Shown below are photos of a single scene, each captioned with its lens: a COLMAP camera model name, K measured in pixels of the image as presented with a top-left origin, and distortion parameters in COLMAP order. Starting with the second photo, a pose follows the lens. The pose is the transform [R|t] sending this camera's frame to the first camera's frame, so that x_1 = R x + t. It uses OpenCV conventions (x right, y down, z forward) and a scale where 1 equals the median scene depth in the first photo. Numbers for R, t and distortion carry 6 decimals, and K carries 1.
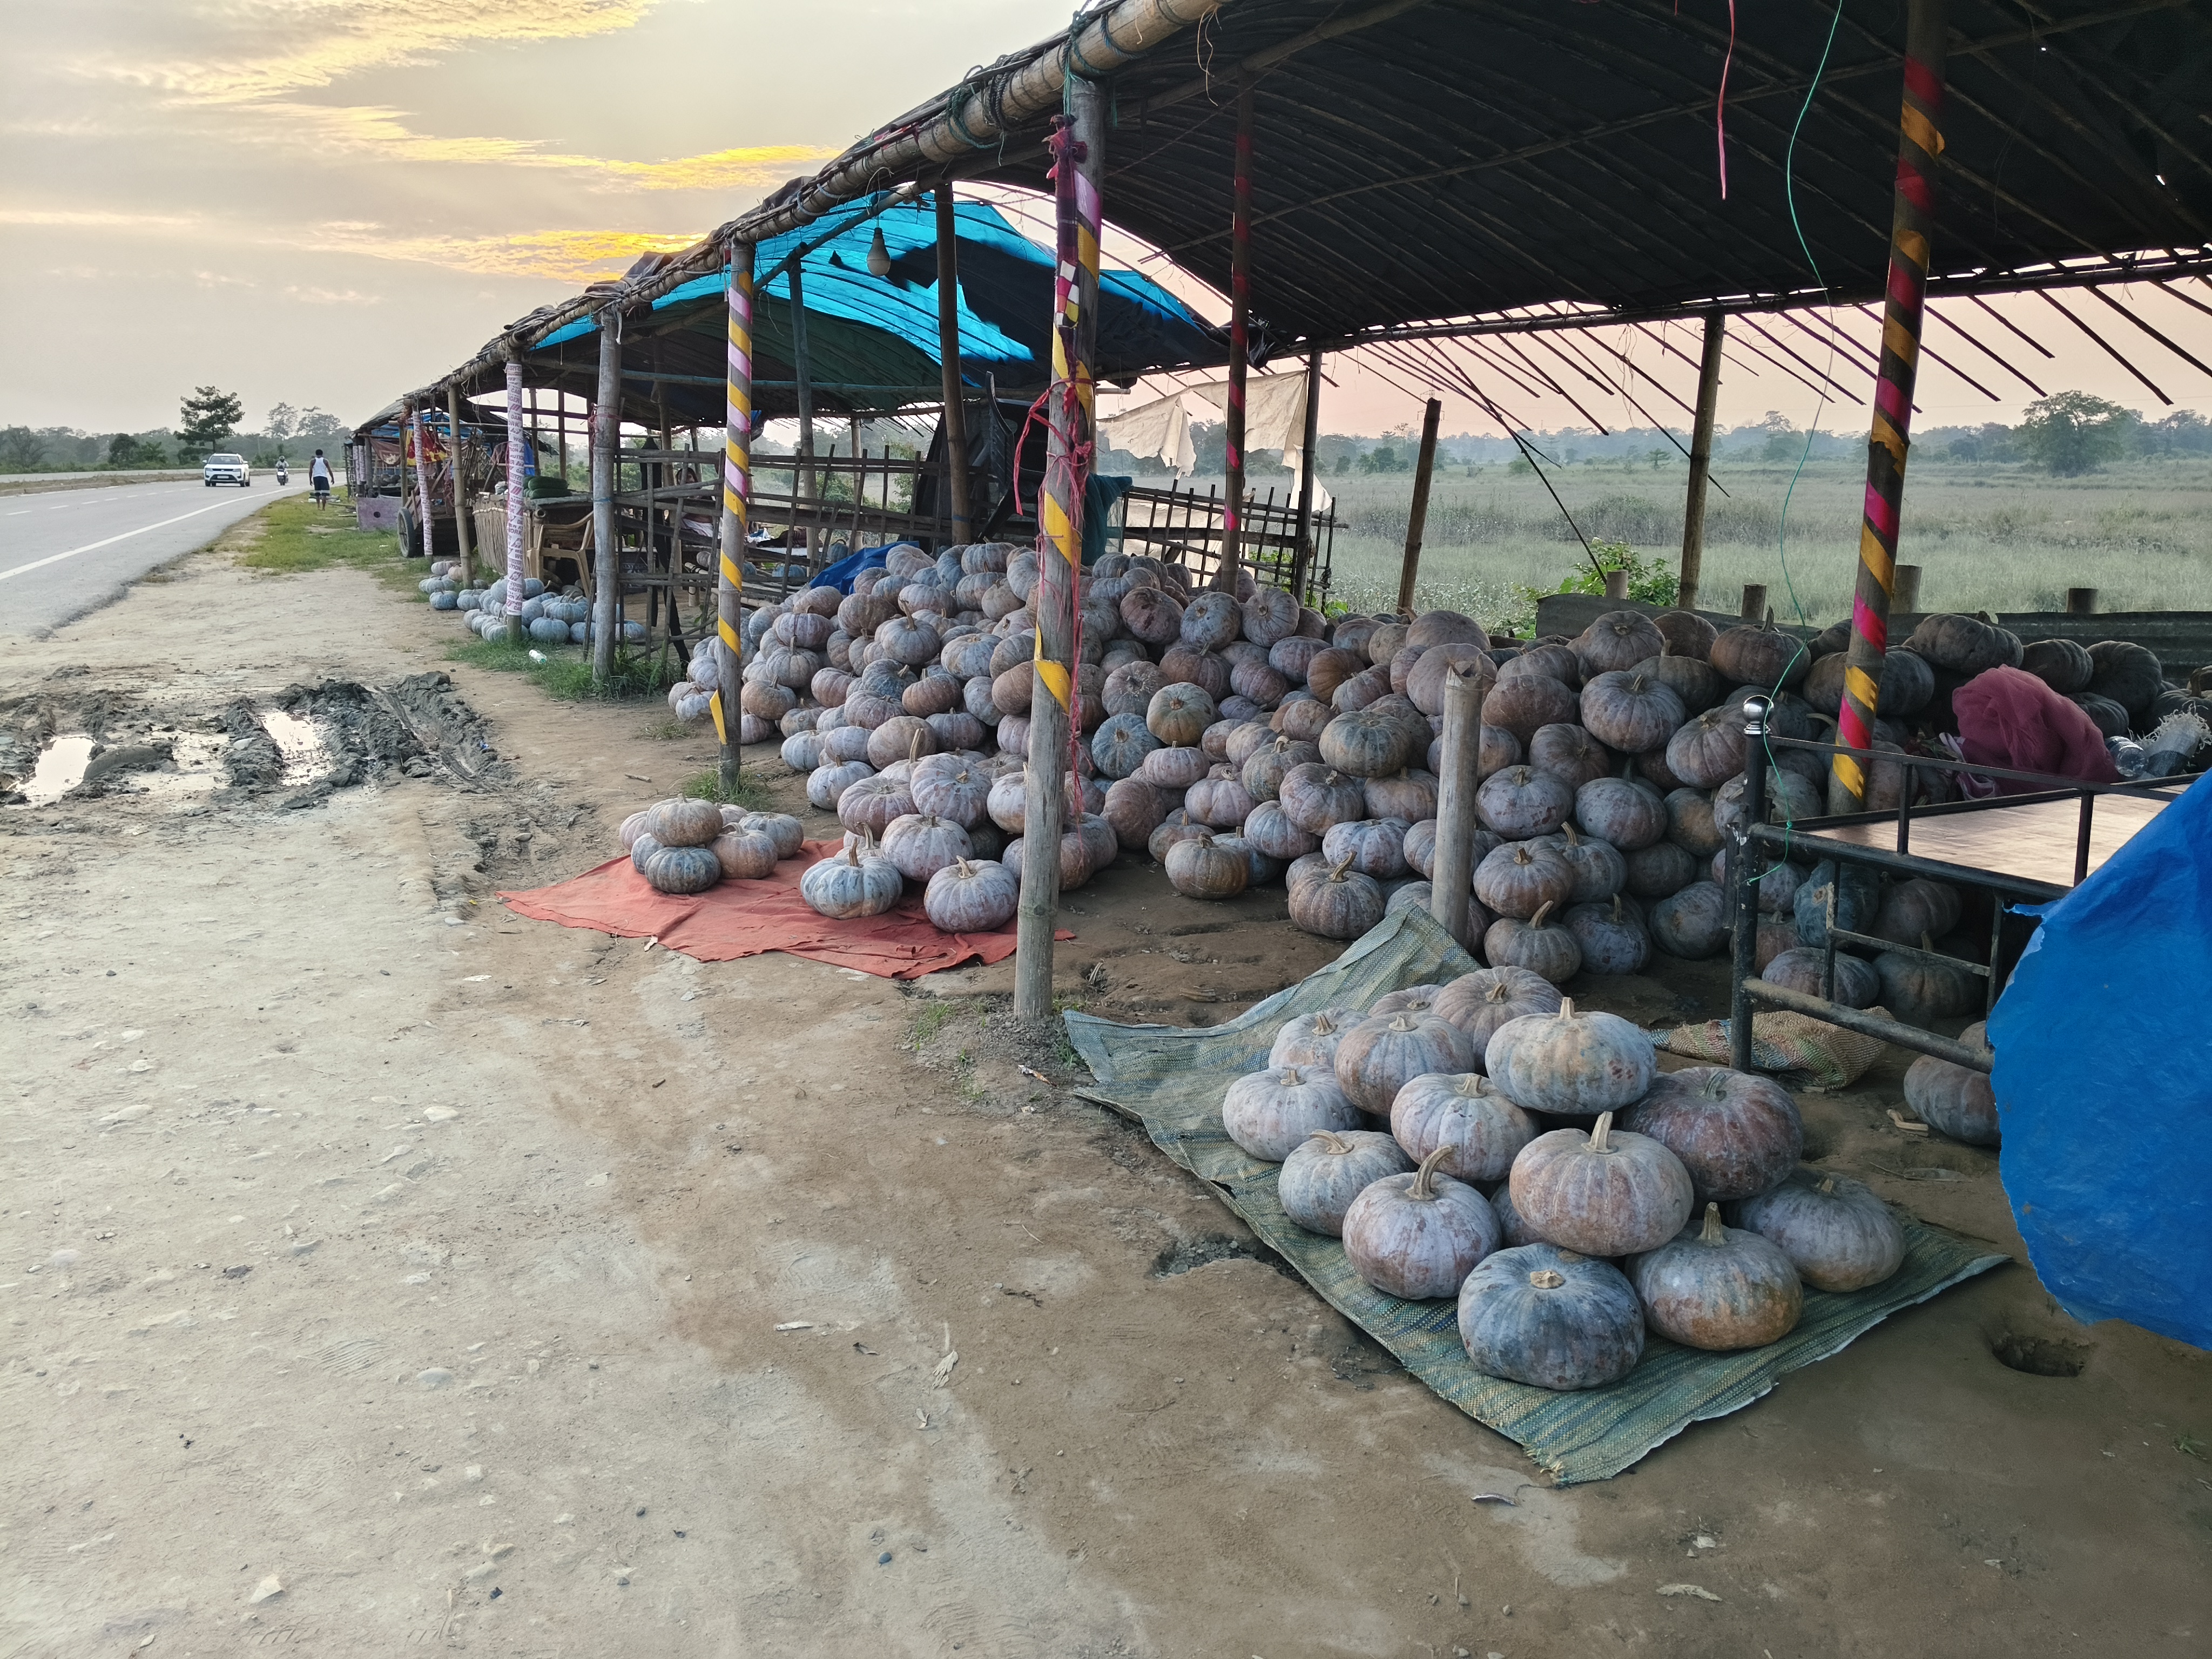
lens RADIAL K [[1691.5, 0, 1106.0], [0, 1691.5, 829.5], [0, 0, 1]] dist [0.097326, -0.160531]
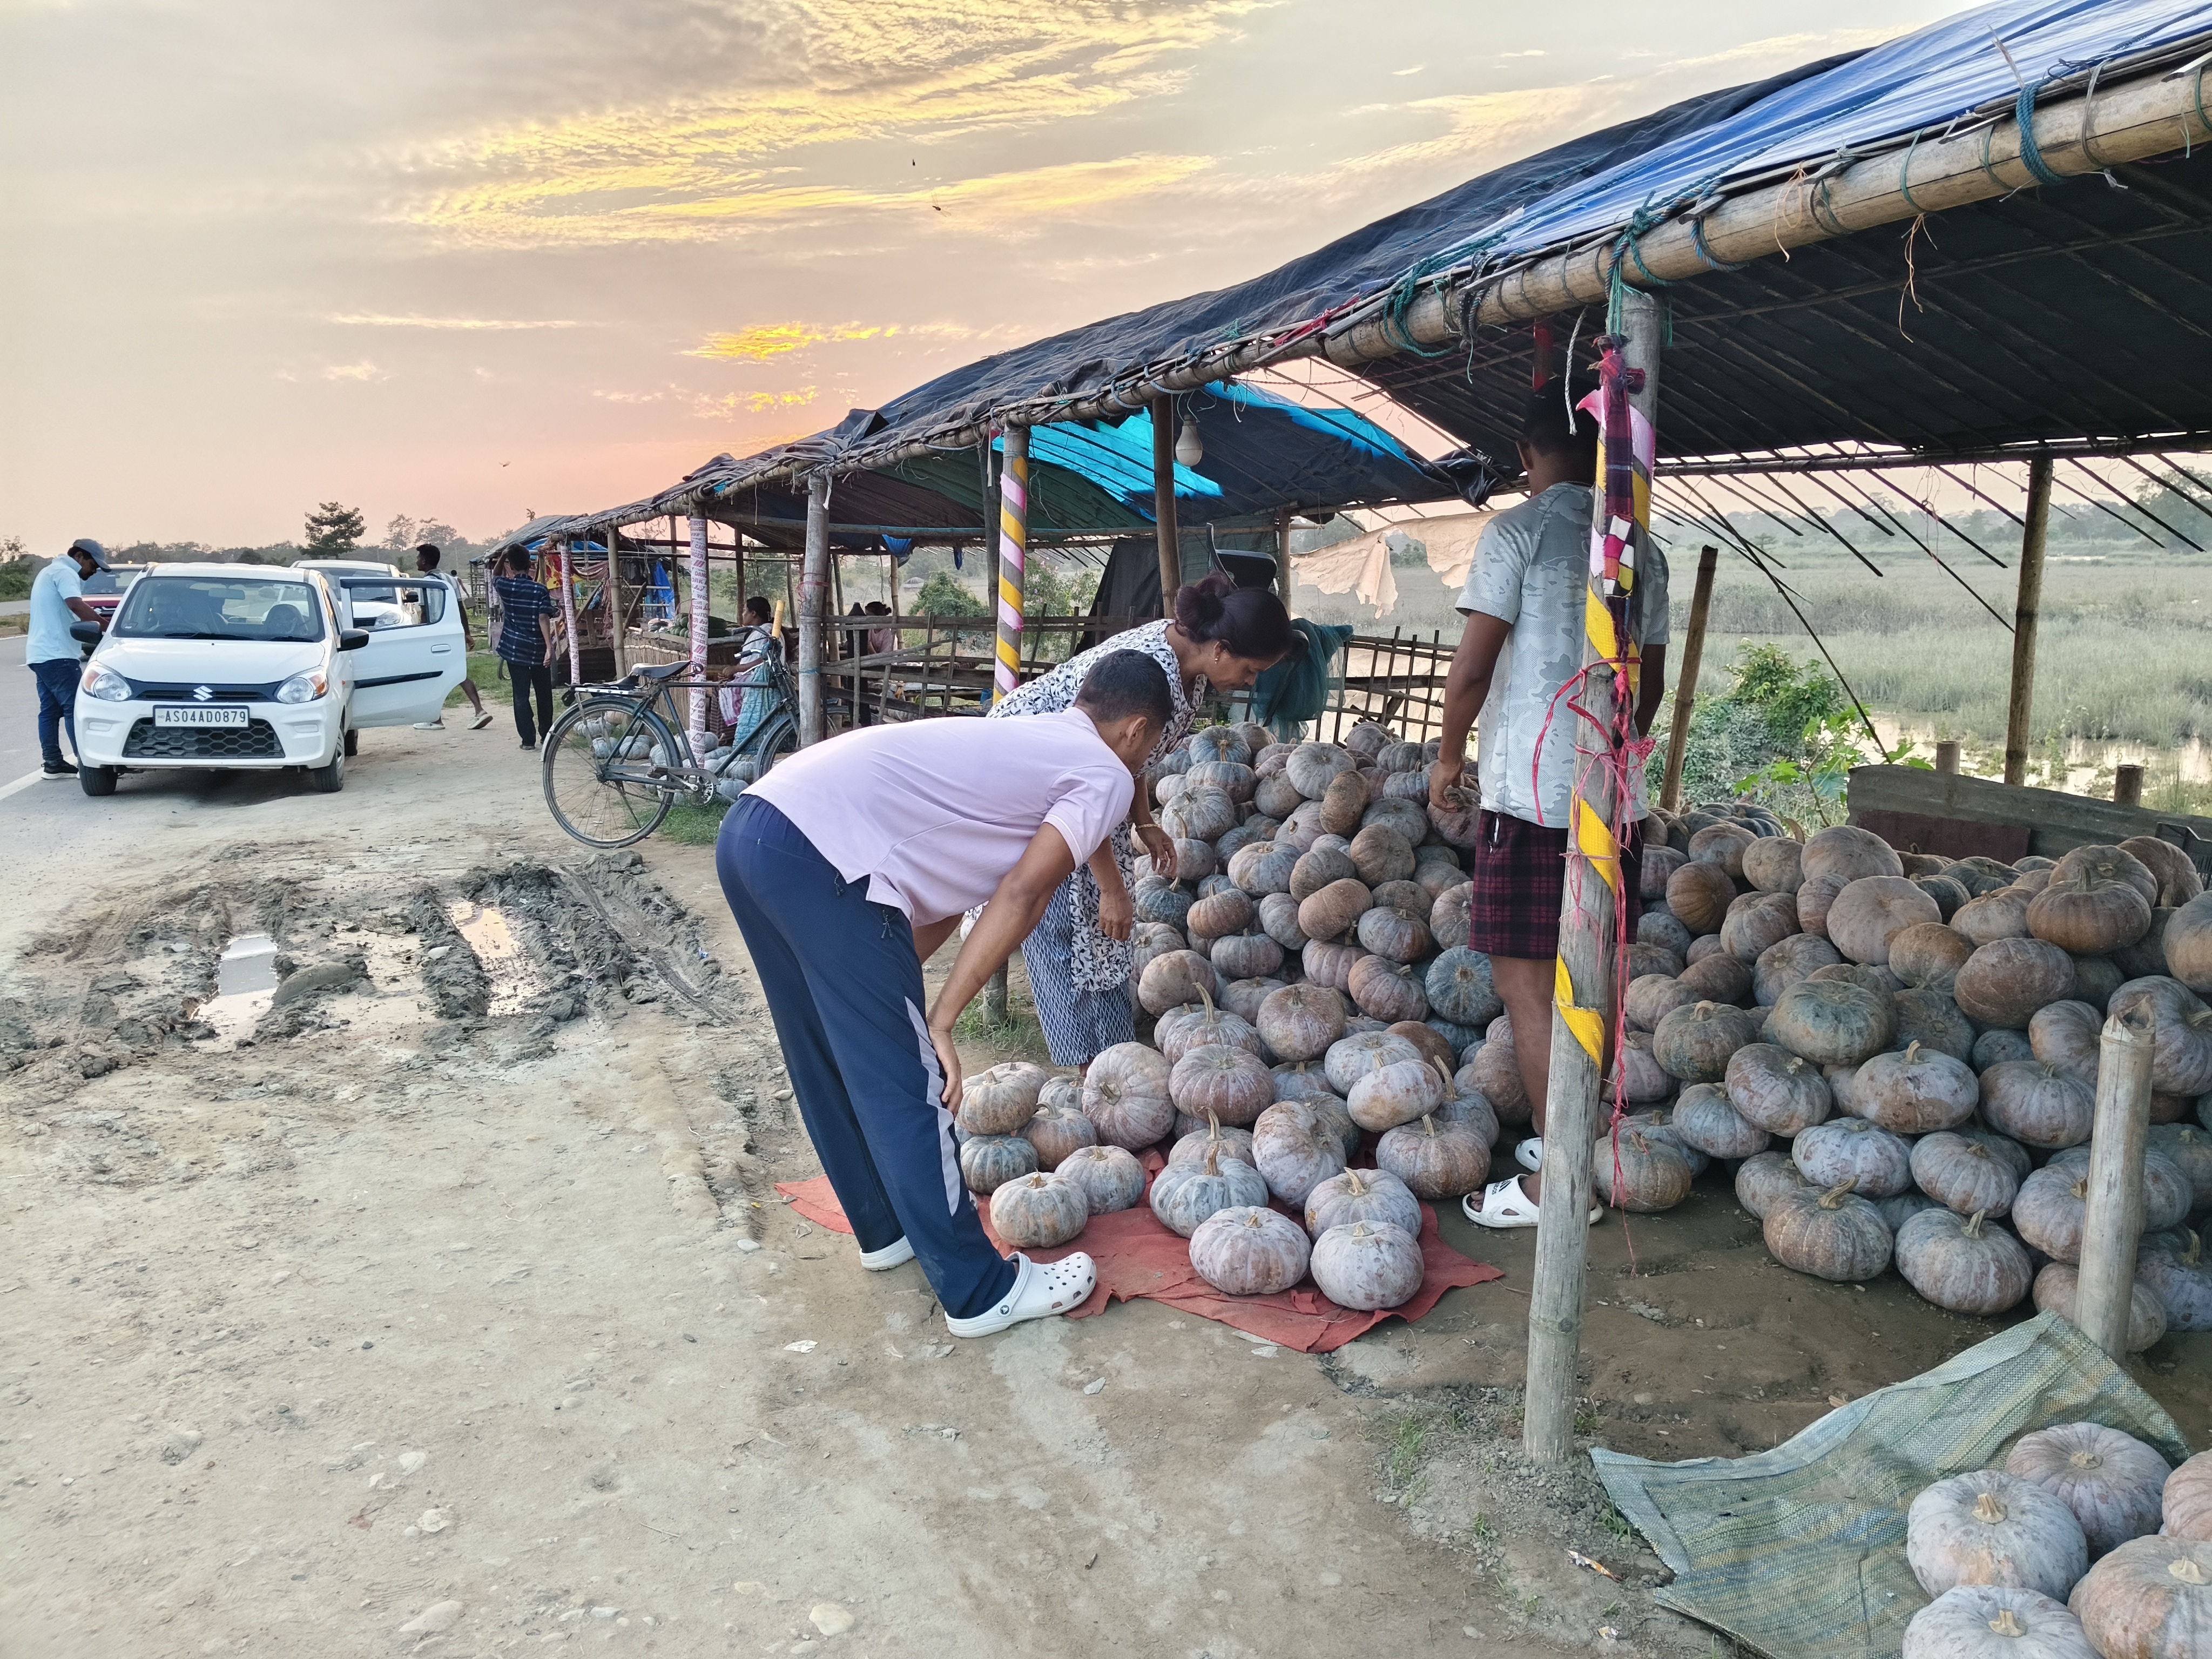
lens RADIAL K [[1684.5, 0, 1149.6], [0, 1684.5, 831.7], [0, 0, 1]] dist [0.103157, -0.189854]
pose [[0.999427, -0.014726, -0.030482, -0.098841], [0.013198, 0.998675, -0.049735, -0.068940], [0.031175, 0.049304, 0.998297, 0.099025]]
